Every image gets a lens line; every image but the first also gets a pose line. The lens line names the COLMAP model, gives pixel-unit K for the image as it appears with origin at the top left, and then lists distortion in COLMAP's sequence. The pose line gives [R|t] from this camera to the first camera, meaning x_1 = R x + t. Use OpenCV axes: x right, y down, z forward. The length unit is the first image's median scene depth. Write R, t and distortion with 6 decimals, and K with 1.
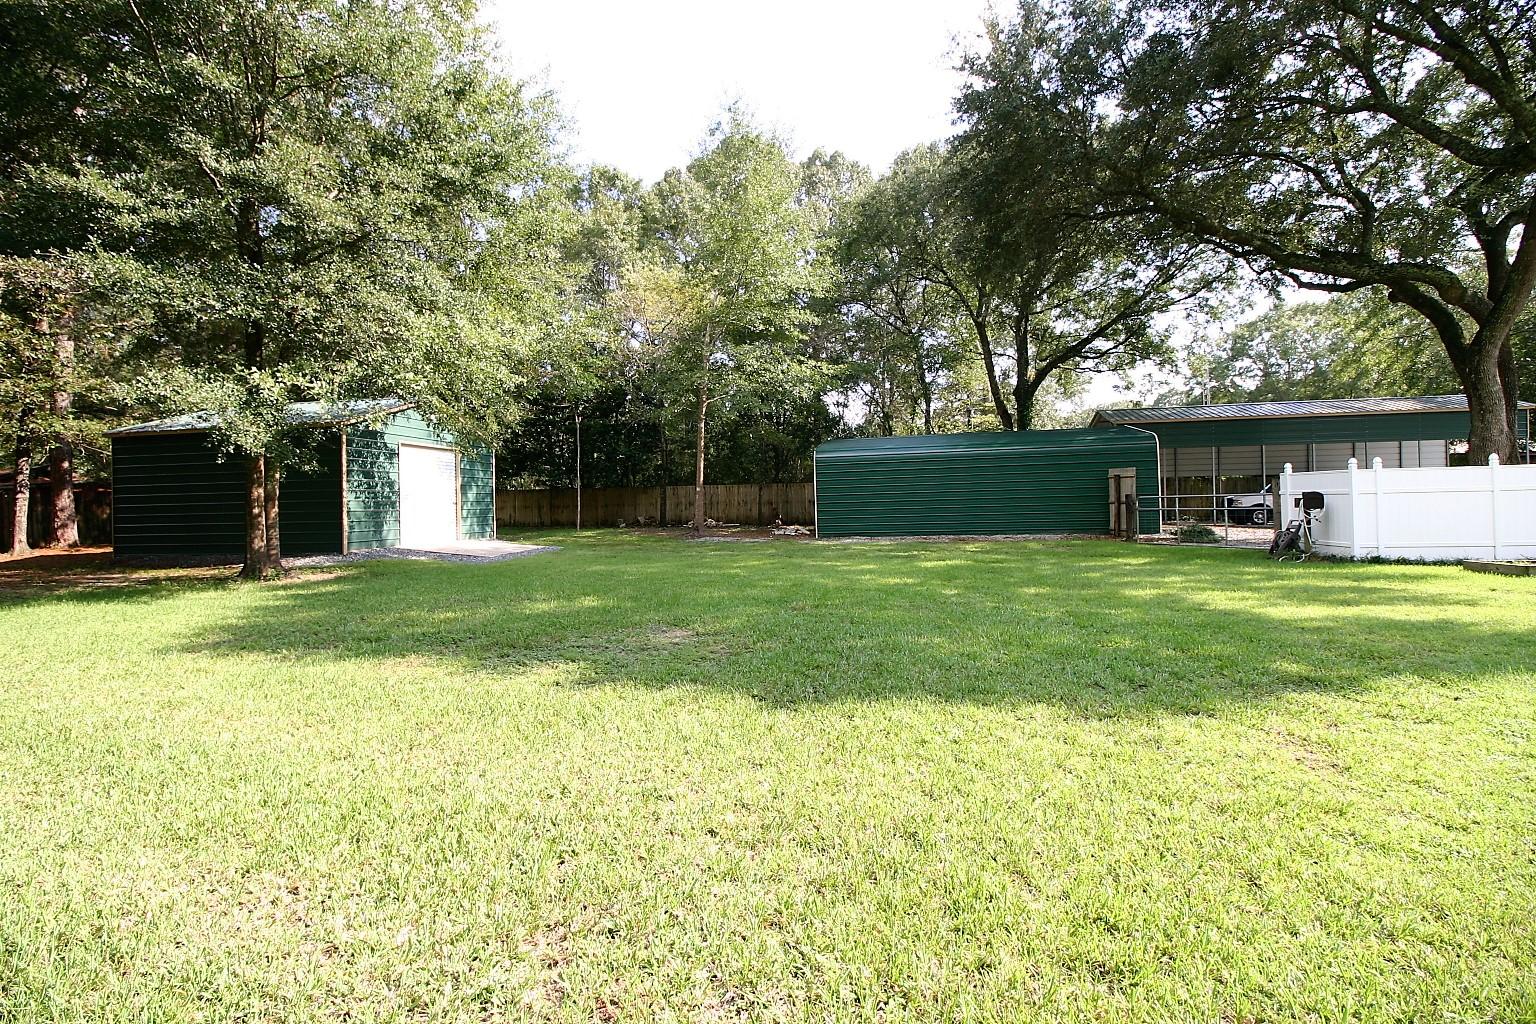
lens RADIAL K [[693.6, 0, 767.0], [0, 693.6, 495.7], [0, 0, 1]] dist [-0.004429, -0.011217]
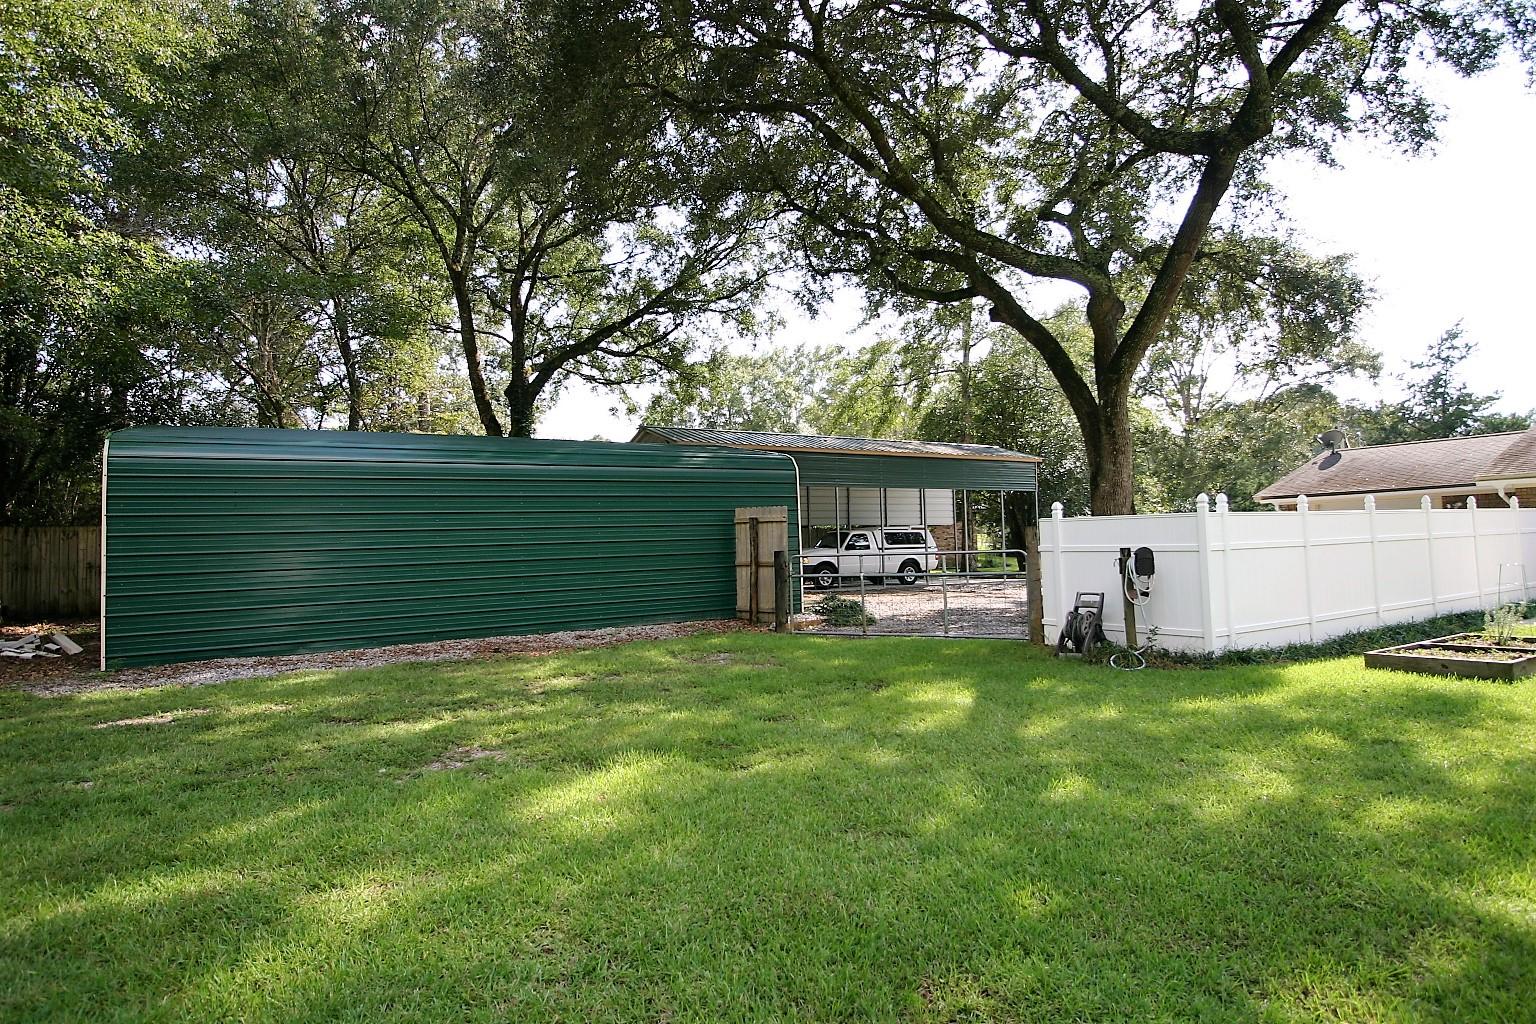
lens RADIAL K [[817.8, 0, 767.3], [0, 817.8, 490.9], [0, 0, 1]] dist [0.038807, -0.041025]
pose [[0.735754, 0.044943, 0.675756, 0.034450], [0.003523, 0.997528, -0.070180, -0.003955], [-0.677240, 0.054016, 0.733777, 0.464697]]
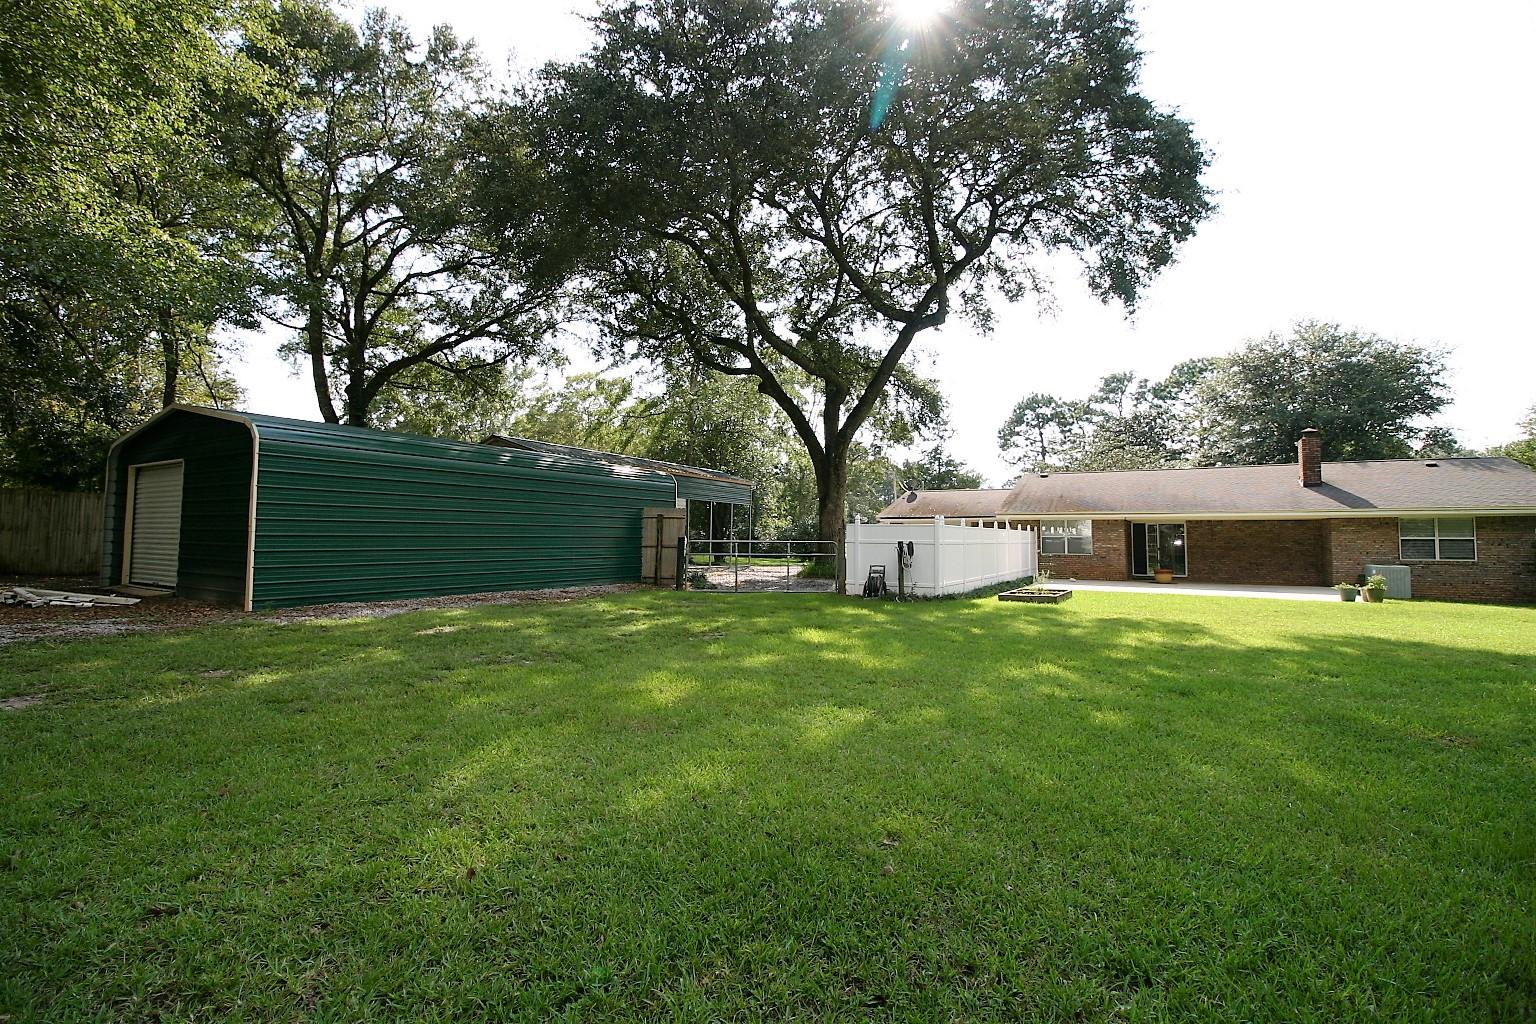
lens RADIAL K [[699.6, 0, 758.9], [0, 699.6, 494.3], [0, 0, 1]] dist [0.001261, -0.012849]
pose [[0.334918, 0.085665, 0.938345, -0.292787], [-0.028589, 0.996324, -0.080754, 0.012271], [-0.941814, 0.000219, 0.336136, 0.570027]]
